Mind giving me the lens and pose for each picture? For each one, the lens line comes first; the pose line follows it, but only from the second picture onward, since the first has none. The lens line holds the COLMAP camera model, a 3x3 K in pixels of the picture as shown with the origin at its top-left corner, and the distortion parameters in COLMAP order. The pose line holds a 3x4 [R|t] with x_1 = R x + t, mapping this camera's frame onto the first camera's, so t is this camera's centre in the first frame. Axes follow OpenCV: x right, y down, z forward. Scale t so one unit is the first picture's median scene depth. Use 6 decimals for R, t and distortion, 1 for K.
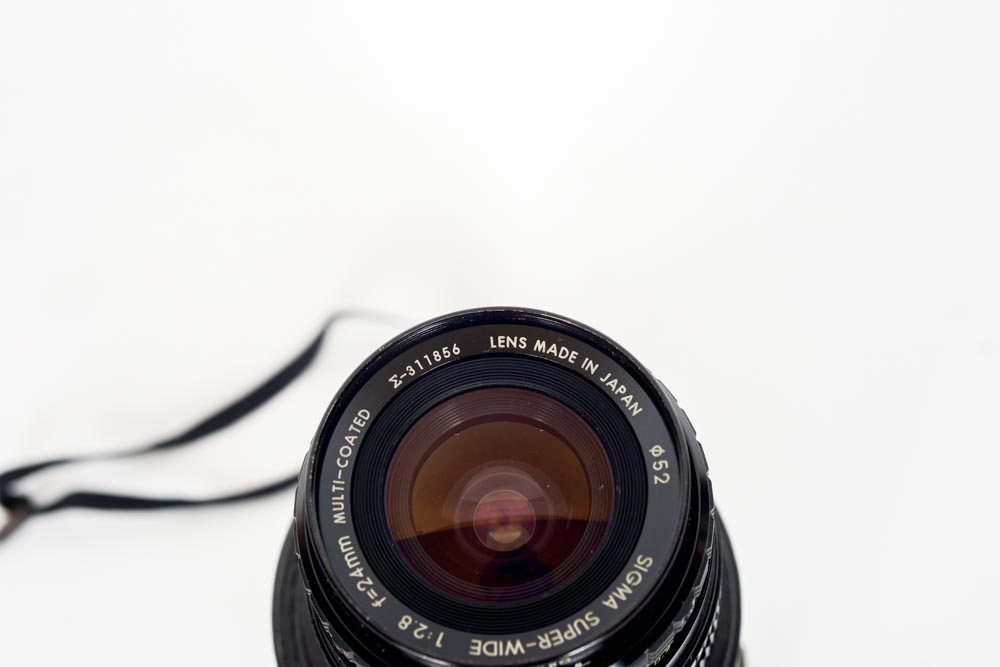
lens RADIAL K [[2077.8, 0, 490.1], [0, 2077.8, 357.3], [0, 0, 1]] dist [0.097336, 0.000000]
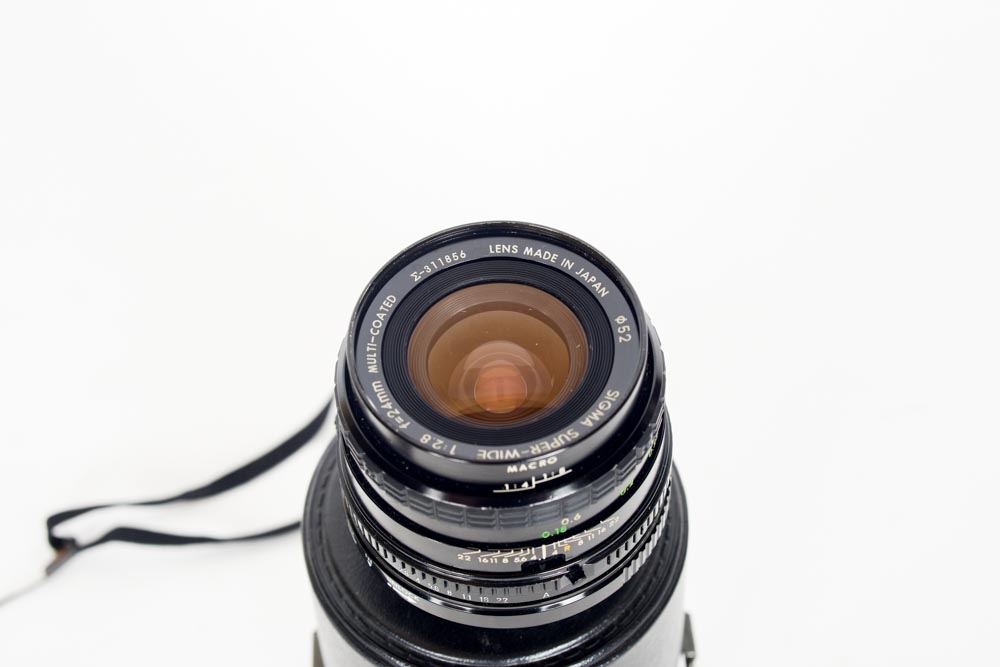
lens RADIAL K [[2077.8, 0, 500.2], [0, 2077.8, 330.1], [0, 0, 1]] dist [0.097336, 0.000000]
pose [[0.999501, 0.002745, 0.031479, -0.034422], [0.004402, 0.974413, -0.224723, 0.338102], [-0.031290, 0.224749, 0.973914, -0.244199]]
